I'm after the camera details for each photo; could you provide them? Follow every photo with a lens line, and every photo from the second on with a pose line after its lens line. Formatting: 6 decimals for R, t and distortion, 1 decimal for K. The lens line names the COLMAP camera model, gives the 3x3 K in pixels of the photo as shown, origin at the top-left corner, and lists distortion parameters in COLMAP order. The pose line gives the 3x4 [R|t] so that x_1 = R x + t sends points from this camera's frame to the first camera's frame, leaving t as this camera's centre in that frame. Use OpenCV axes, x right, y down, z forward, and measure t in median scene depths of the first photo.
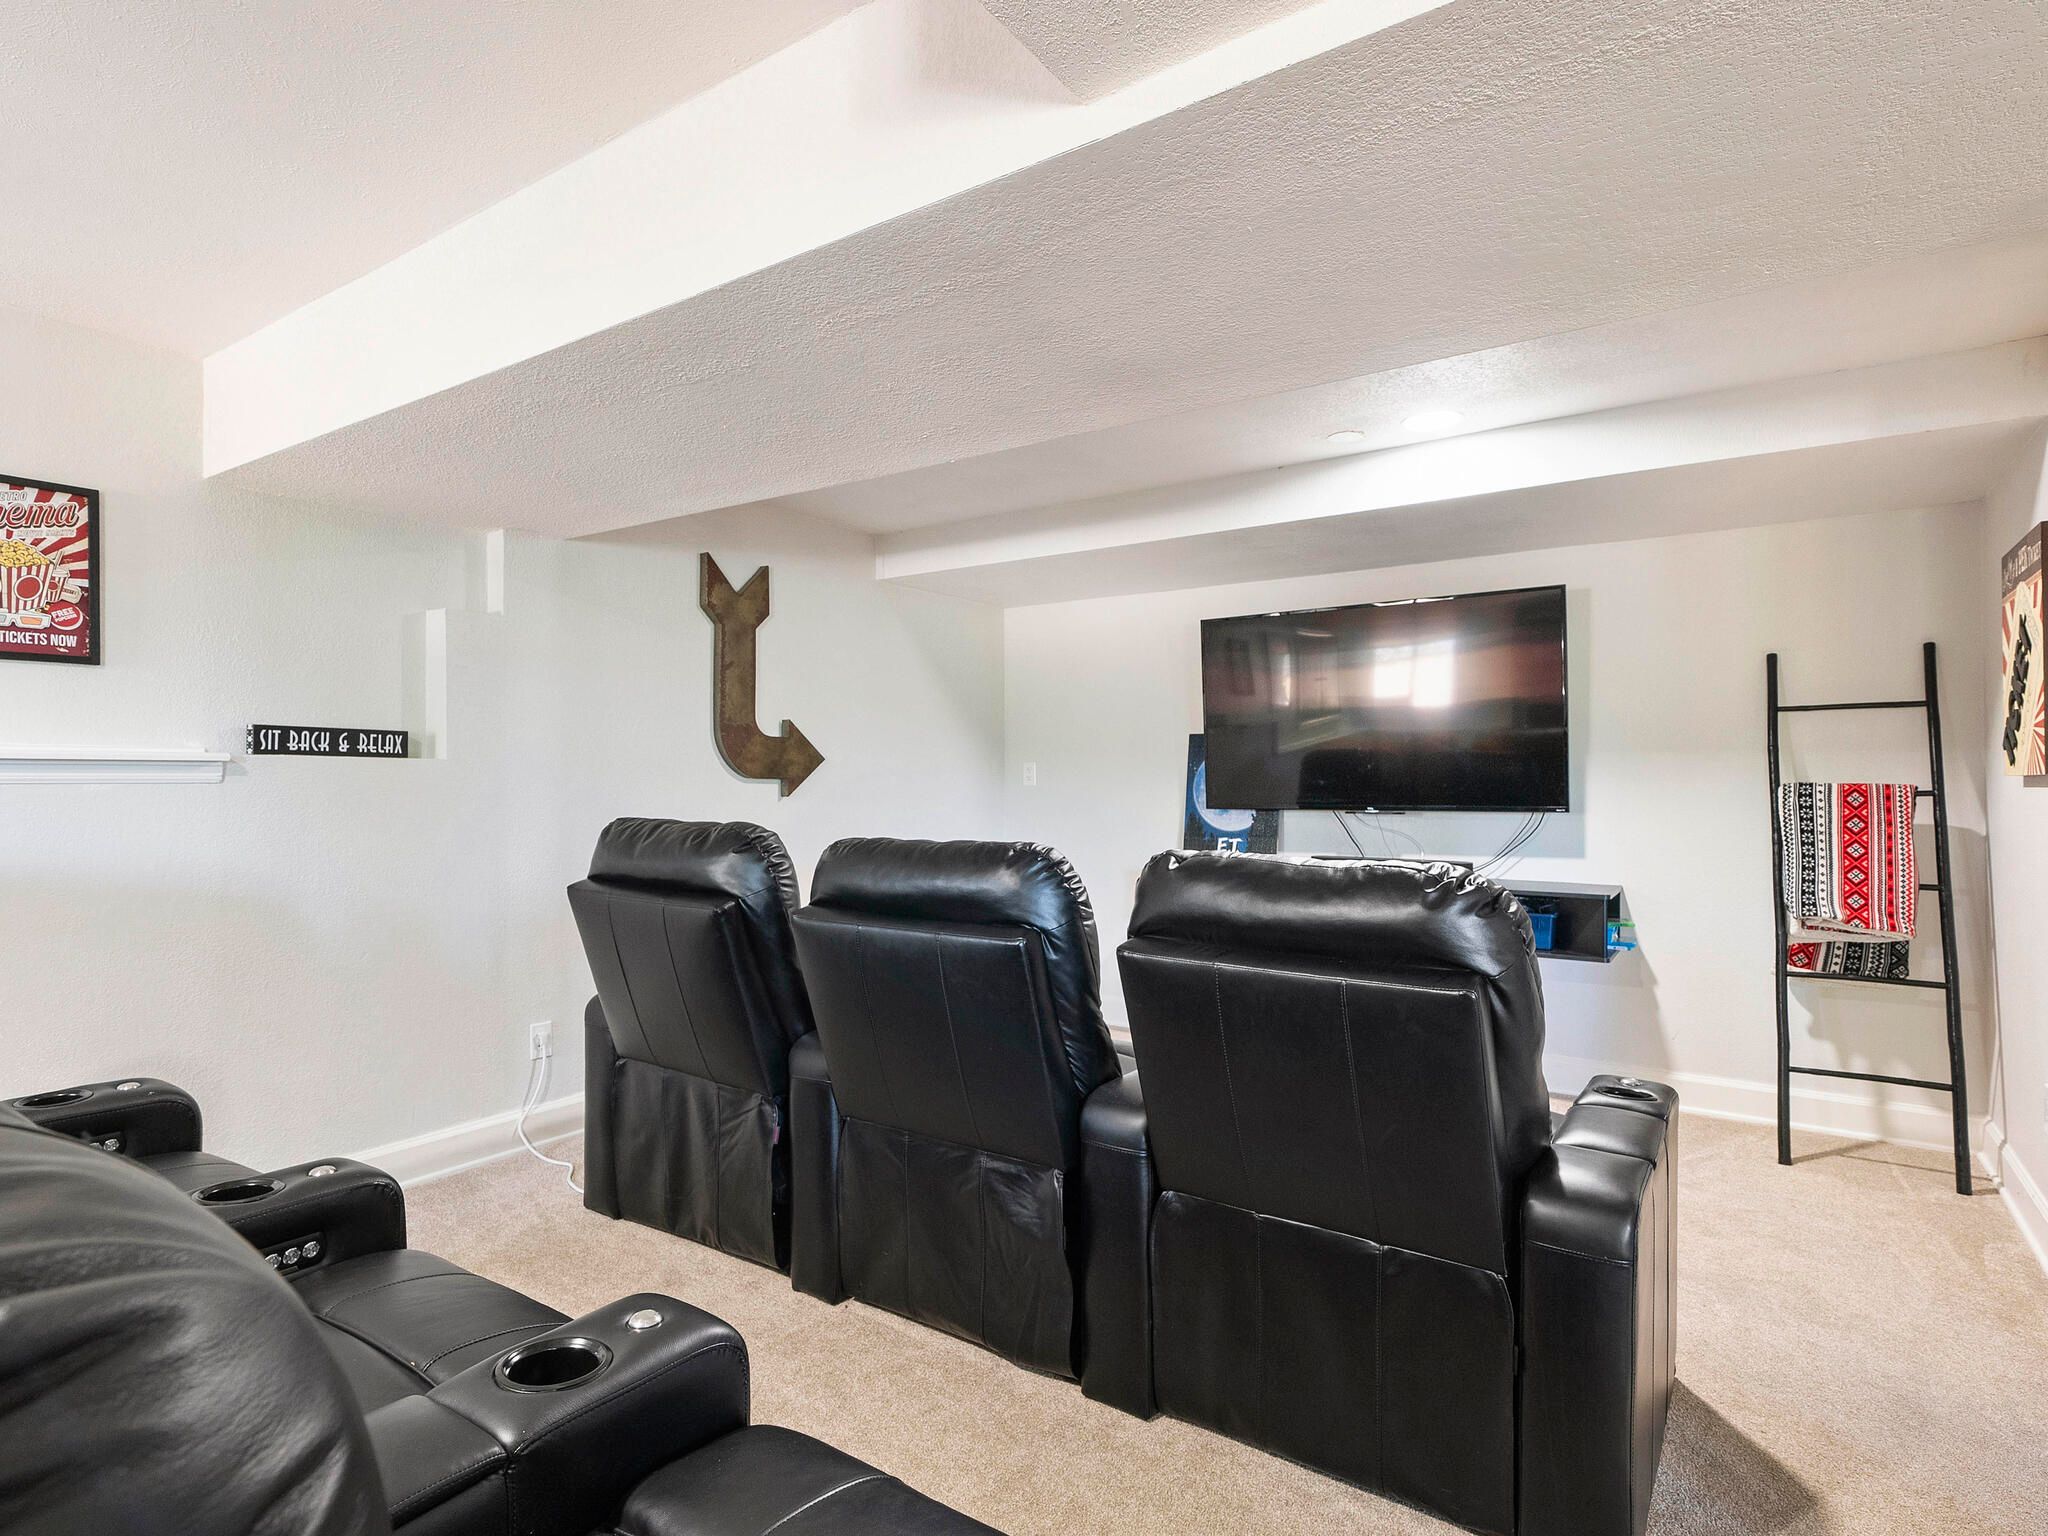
lens RADIAL K [[1081.1, 0, 1033.2], [0, 1081.1, 773.2], [0, 0, 1]] dist [0.002815, 0.000735]
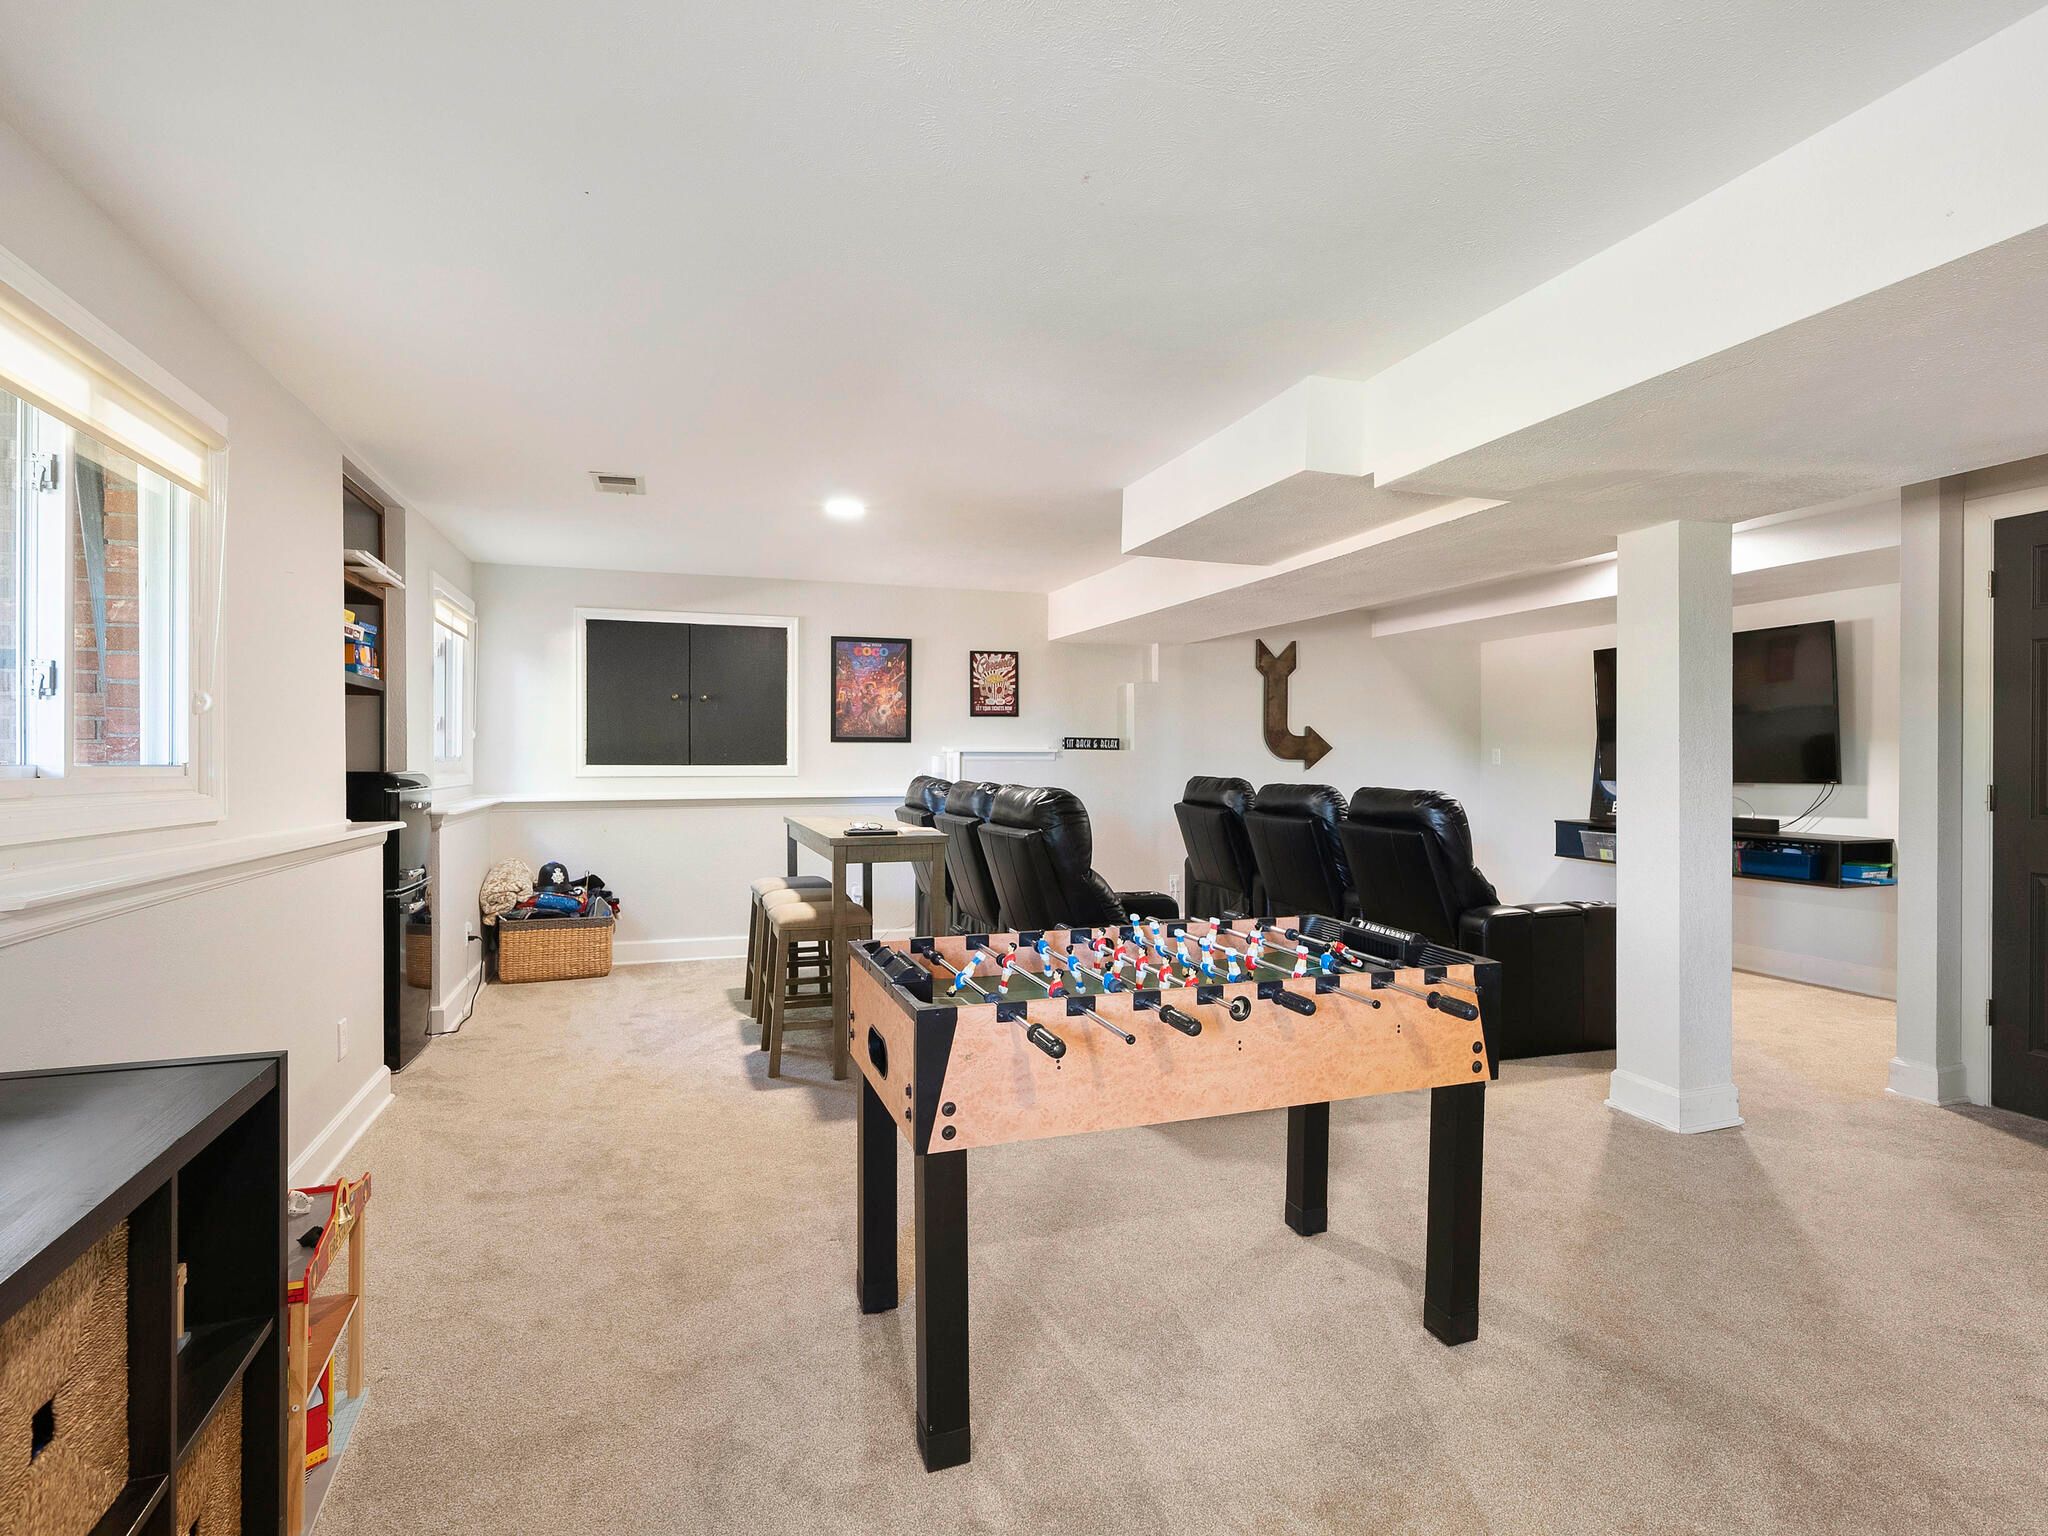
lens RADIAL K [[983.0, 0, 1026.1], [0, 983.0, 763.2], [0, 0, 1]] dist [0.000040, 0.000017]
pose [[0.797930, 0.003159, -0.602742, 0.478924], [0.001989, 0.999967, 0.007874, -0.002992], [0.602747, -0.007482, 0.797898, -0.717858]]
